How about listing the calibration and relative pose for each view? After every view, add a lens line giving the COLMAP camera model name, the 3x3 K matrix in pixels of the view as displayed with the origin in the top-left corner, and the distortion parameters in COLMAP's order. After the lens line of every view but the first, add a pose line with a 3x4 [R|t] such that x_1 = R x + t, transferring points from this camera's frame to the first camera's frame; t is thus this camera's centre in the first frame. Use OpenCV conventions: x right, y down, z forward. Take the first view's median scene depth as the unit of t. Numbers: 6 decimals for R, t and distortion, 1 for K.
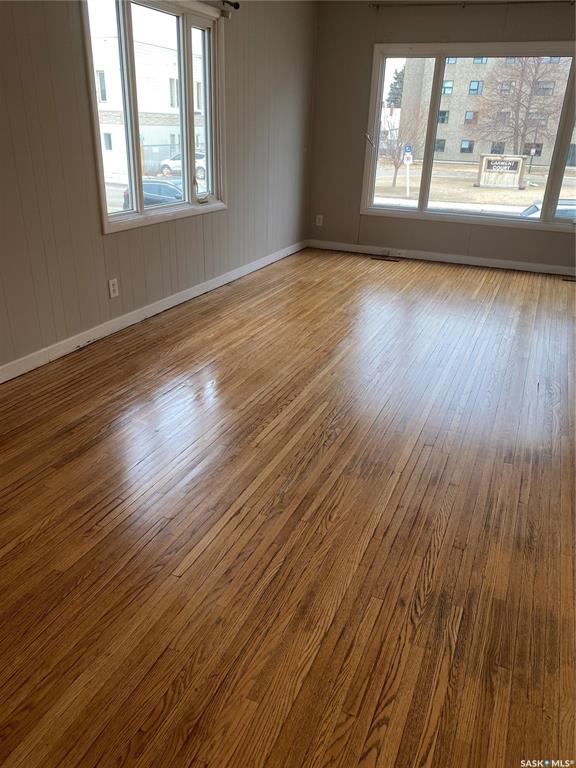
lens RADIAL K [[575.9, 0, 292.7], [0, 575.9, 384.4], [0, 0, 1]] dist [0.047318, -0.051083]
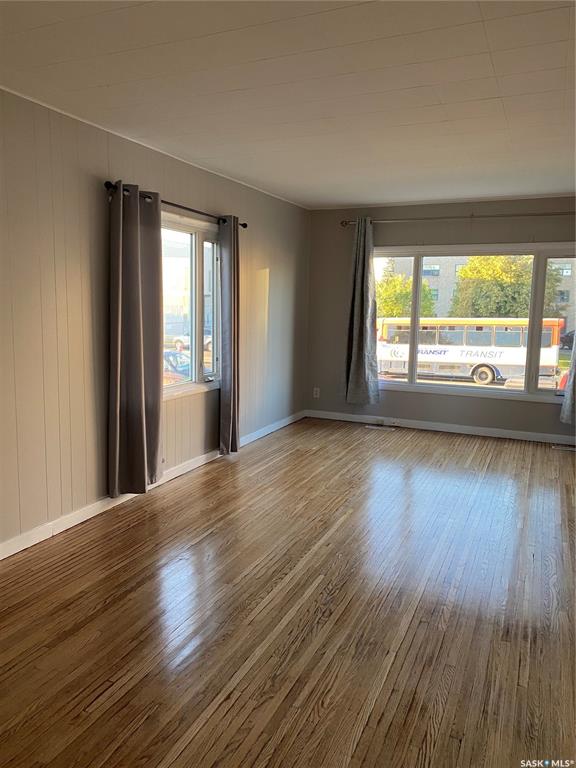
lens RADIAL K [[575.9, 0, 284.1], [0, 575.9, 376.9], [0, 0, 1]] dist [0.047318, -0.051083]
pose [[0.999767, -0.010422, -0.018900, 0.016603], [0.004499, 0.957087, -0.289766, -0.007892], [0.021109, 0.289613, 0.956911, -0.066439]]
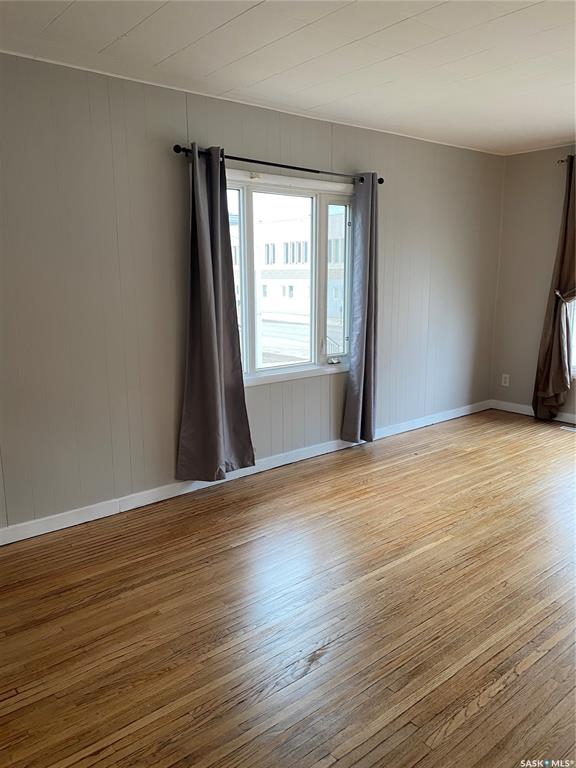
lens RADIAL K [[575.9, 0, 283.5], [0, 575.9, 390.0], [0, 0, 1]] dist [0.047318, -0.051083]
pose [[0.890823, 0.059727, -0.450408, 0.351663], [-0.157689, 0.970345, -0.183206, -0.124005], [0.426109, 0.234229, 0.873824, 0.187799]]
